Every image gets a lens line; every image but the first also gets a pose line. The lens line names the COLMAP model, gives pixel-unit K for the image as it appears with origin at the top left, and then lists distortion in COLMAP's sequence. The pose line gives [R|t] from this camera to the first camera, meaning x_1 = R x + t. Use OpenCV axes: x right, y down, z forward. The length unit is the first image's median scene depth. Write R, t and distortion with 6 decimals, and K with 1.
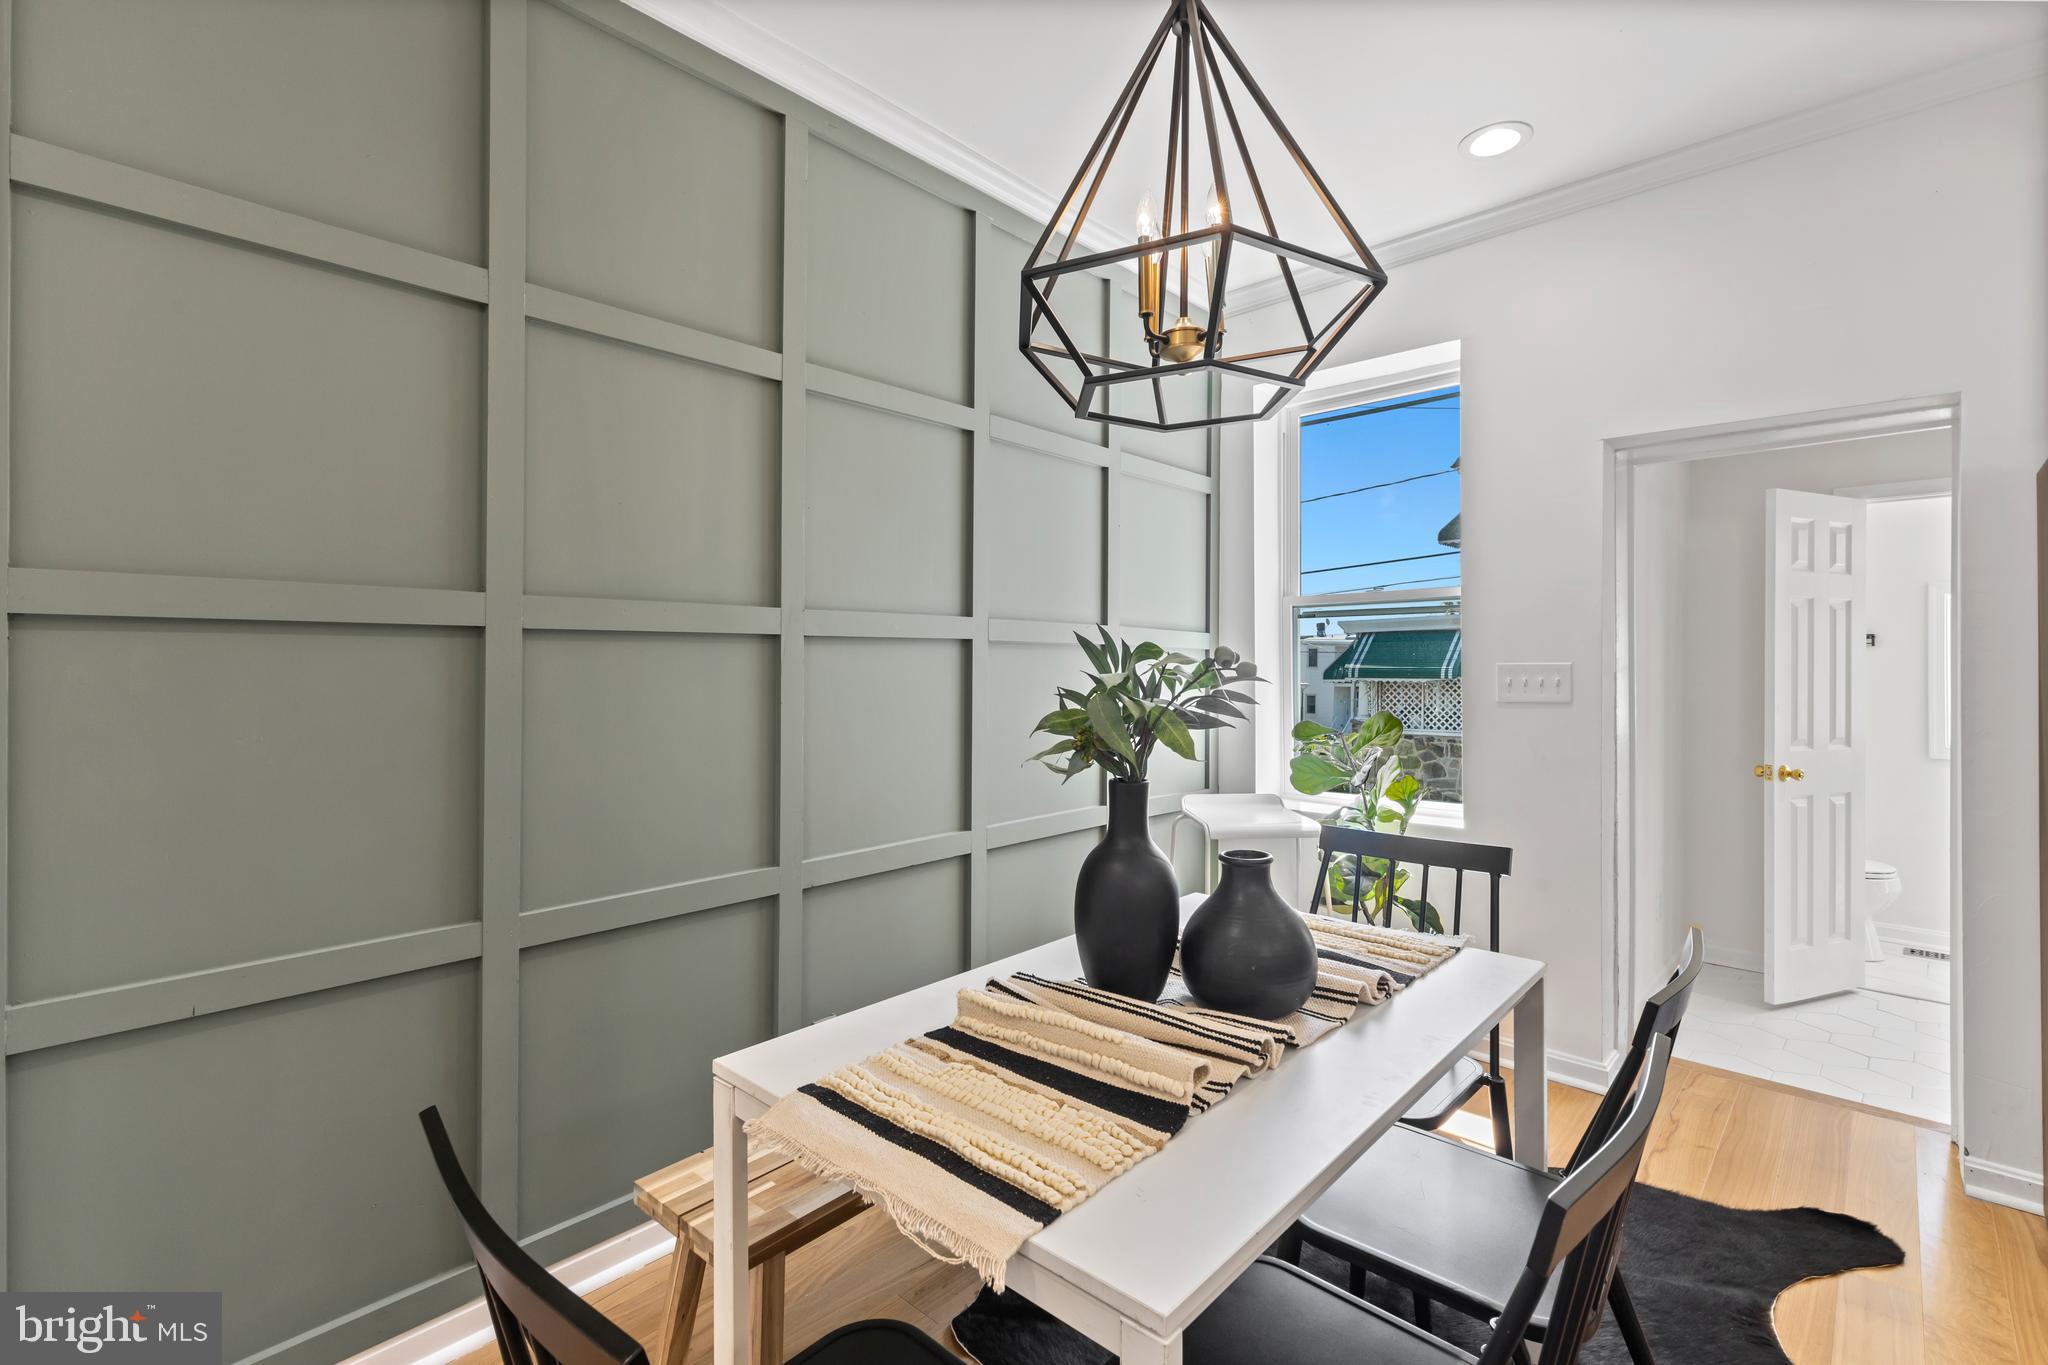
lens RADIAL K [[925.1, 0, 1030.8], [0, 925.1, 668.4], [0, 0, 1]] dist [0.001285, -0.000156]
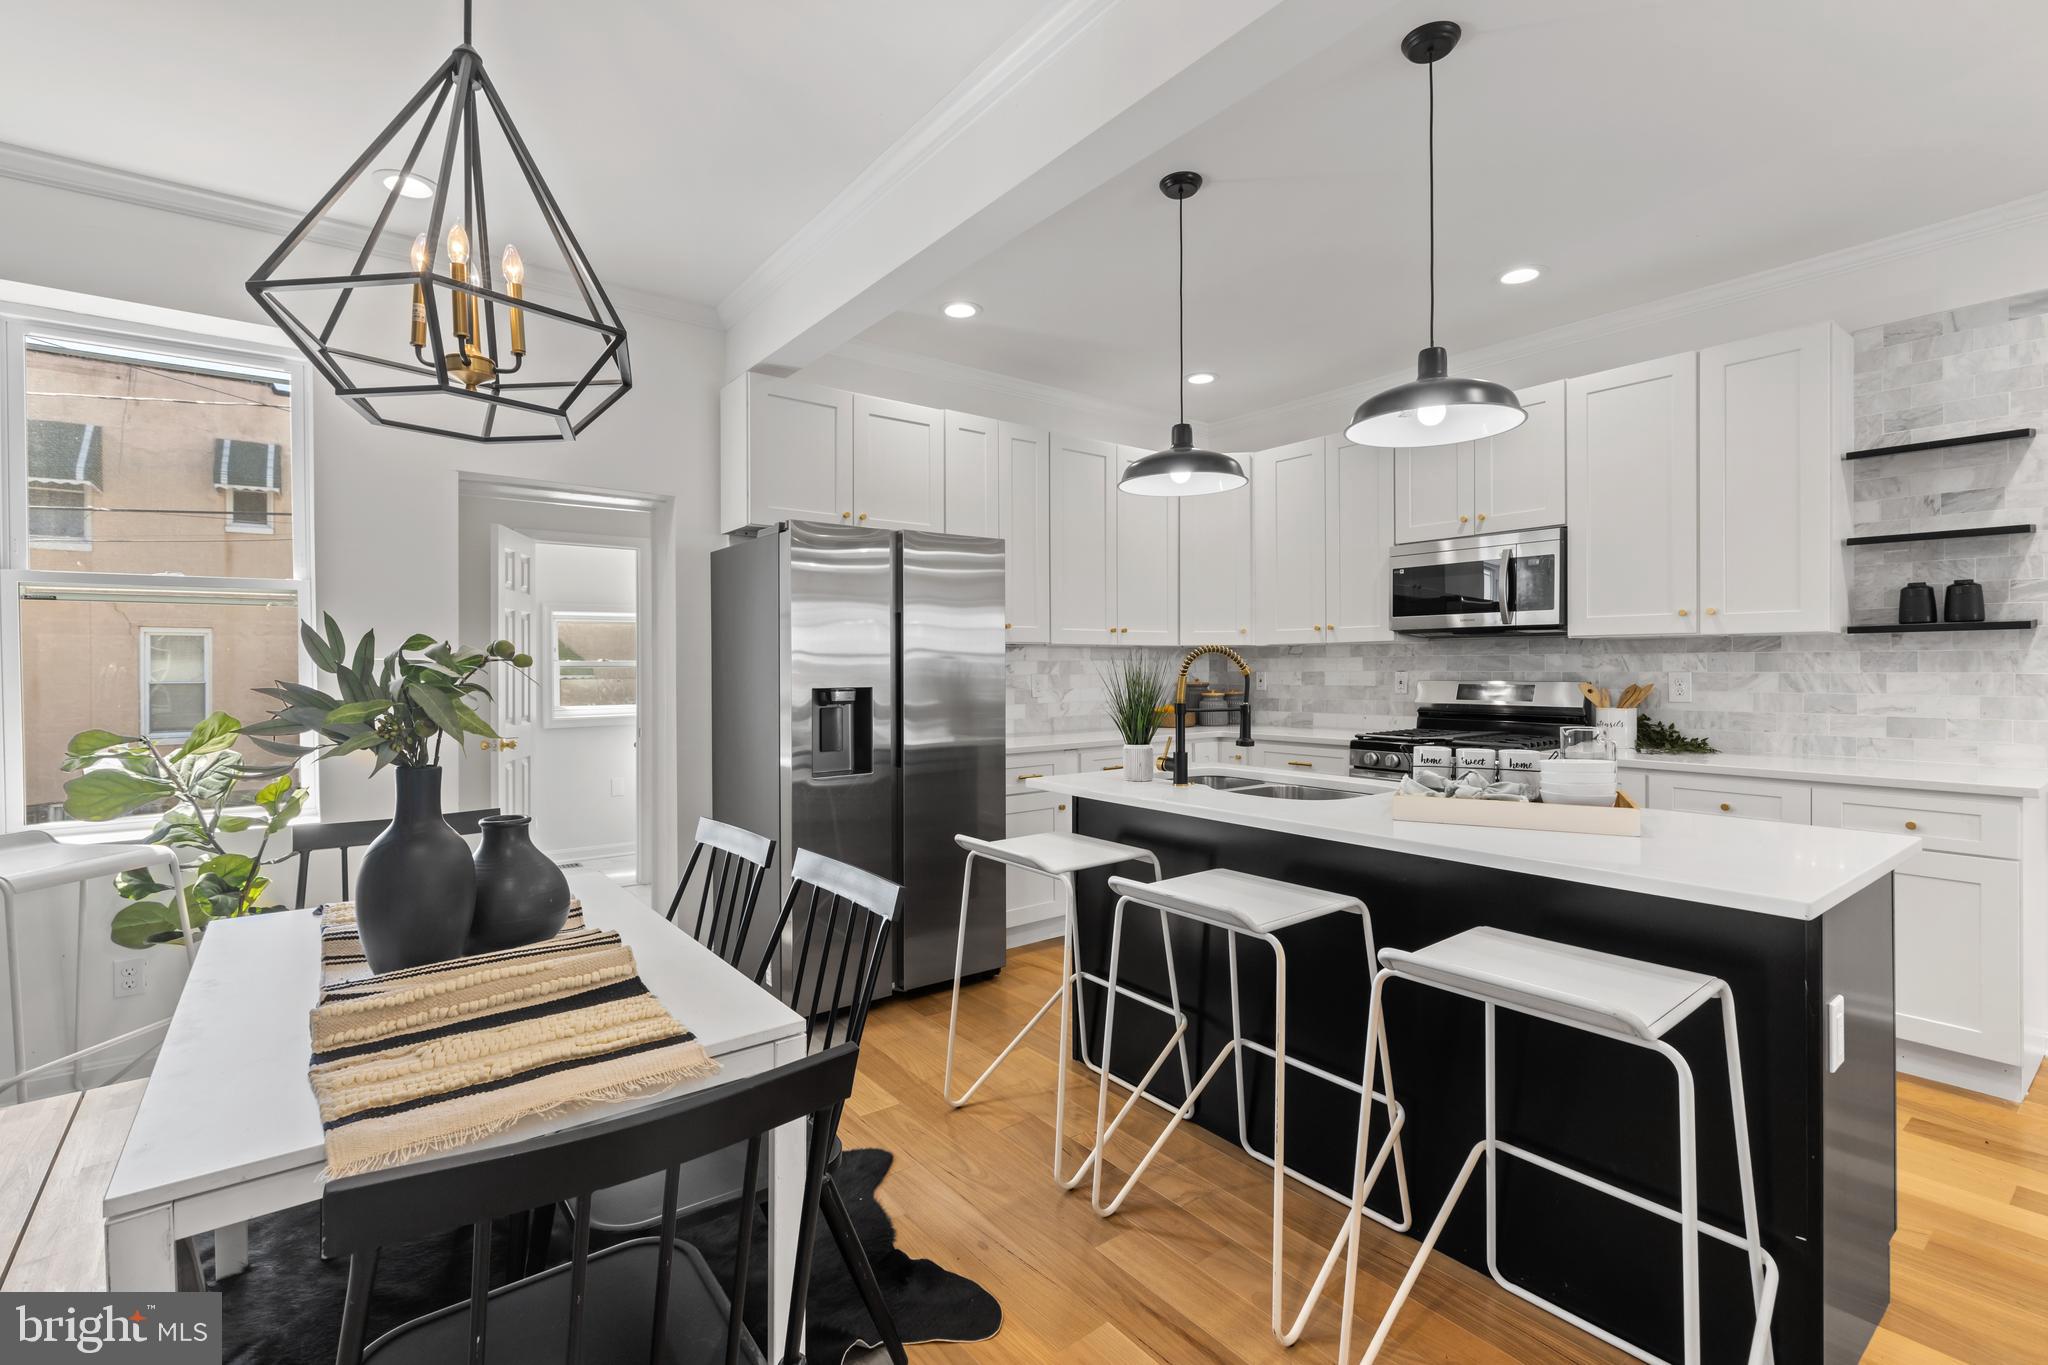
lens RADIAL K [[920.8, 0, 1025.3], [0, 920.8, 662.3], [0, 0, 1]] dist [0.001485, 0.000203]
pose [[0.170861, -0.000258, 0.985295, -0.669597], [0.005542, 0.999984, -0.000699, 0.005547], [-0.985280, 0.005580, 0.170859, 0.120967]]
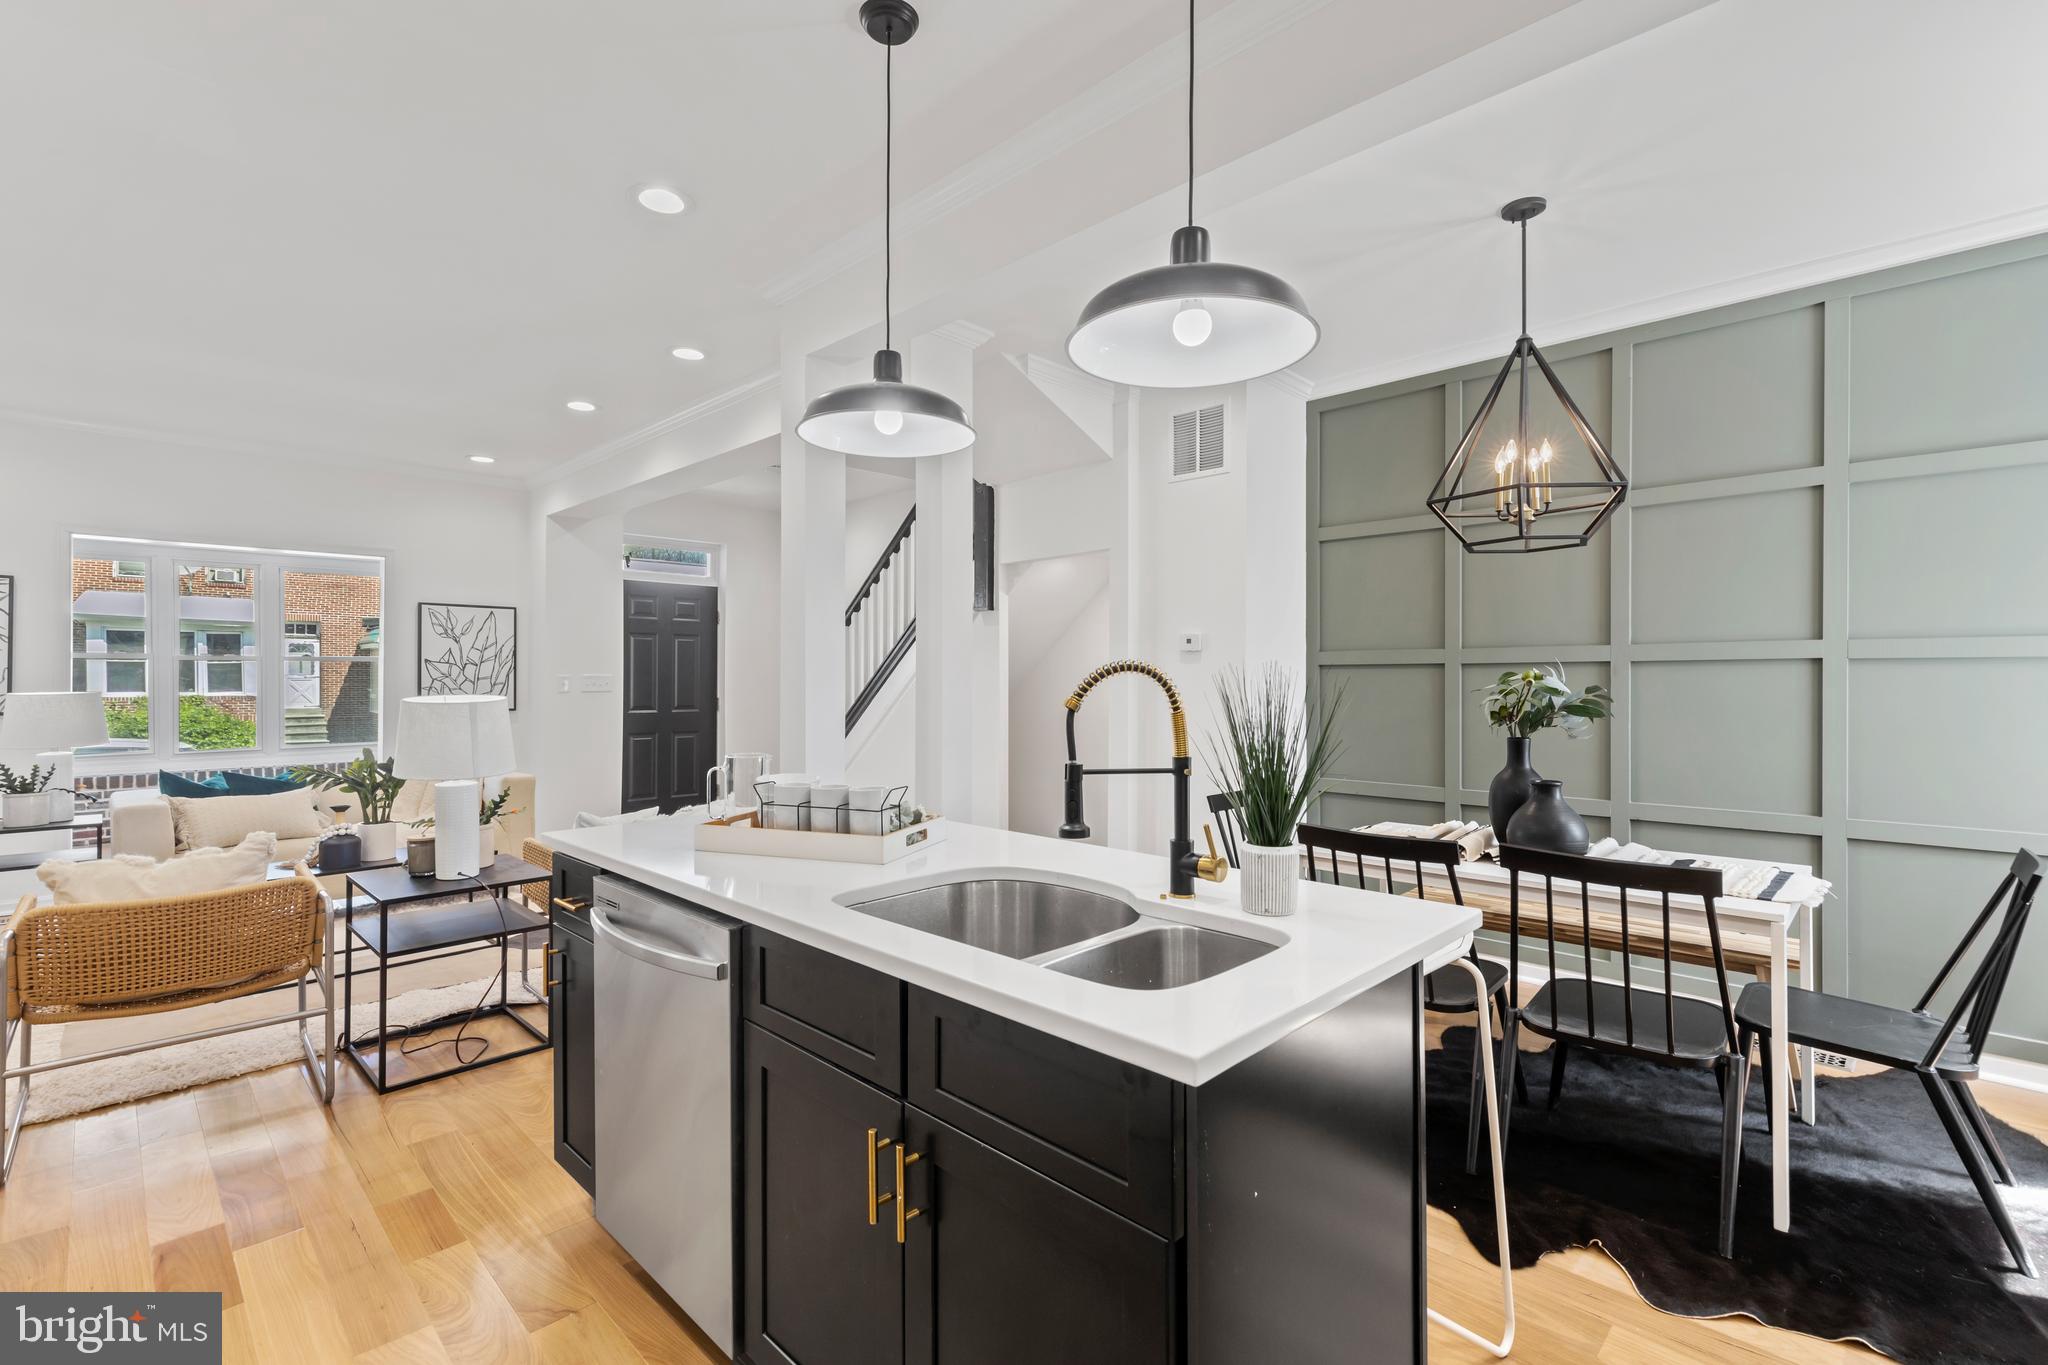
lens RADIAL K [[912.6, 0, 1030.6], [0, 912.6, 678.0], [0, 0, 1]] dist [0.002811, 0.000005]
pose [[-0.022217, 0.000620, -0.999753, 1.738370], [-0.001370, 0.999999, 0.000651, -0.007453], [0.999752, 0.001384, -0.022216, -0.003867]]
